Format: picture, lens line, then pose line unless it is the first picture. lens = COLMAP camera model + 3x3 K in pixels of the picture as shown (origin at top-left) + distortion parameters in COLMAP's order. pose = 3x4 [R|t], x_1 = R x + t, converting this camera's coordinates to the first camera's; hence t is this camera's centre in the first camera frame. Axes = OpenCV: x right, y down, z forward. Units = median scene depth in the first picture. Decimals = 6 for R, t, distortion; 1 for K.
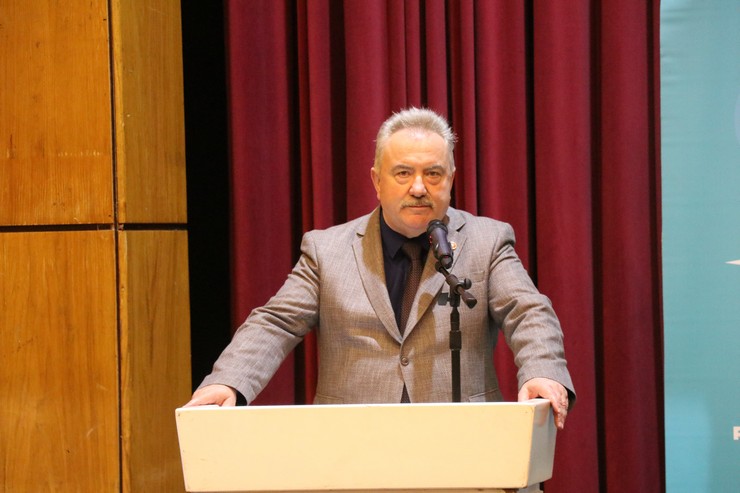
lens RADIAL K [[4576.2, 0, 364.3], [0, 4576.2, 247.3], [0, 0, 1]] dist [2.353821, 0.000000]
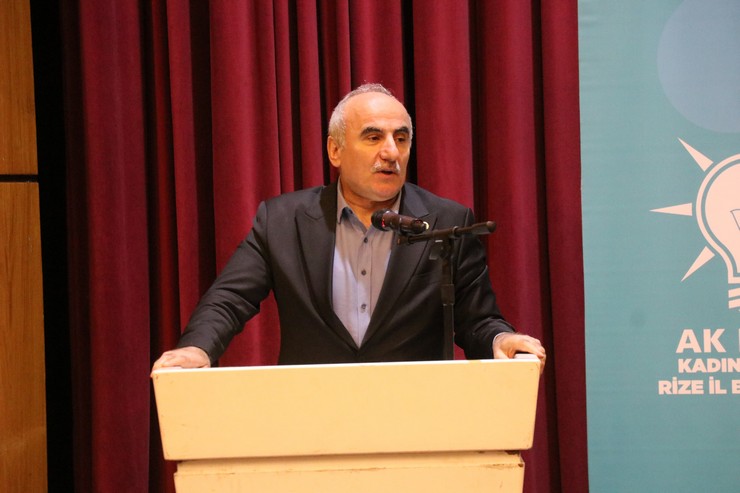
lens RADIAL K [[4576.2, 0, 370.0], [0, 4576.2, 247.1], [0, 0, 1]] dist [2.353821, 0.000000]
pose [[0.990822, -0.008573, 0.134905, -0.101459], [0.007584, 0.999940, 0.007849, 0.002633], [-0.134964, -0.006753, 0.990828, 0.058593]]
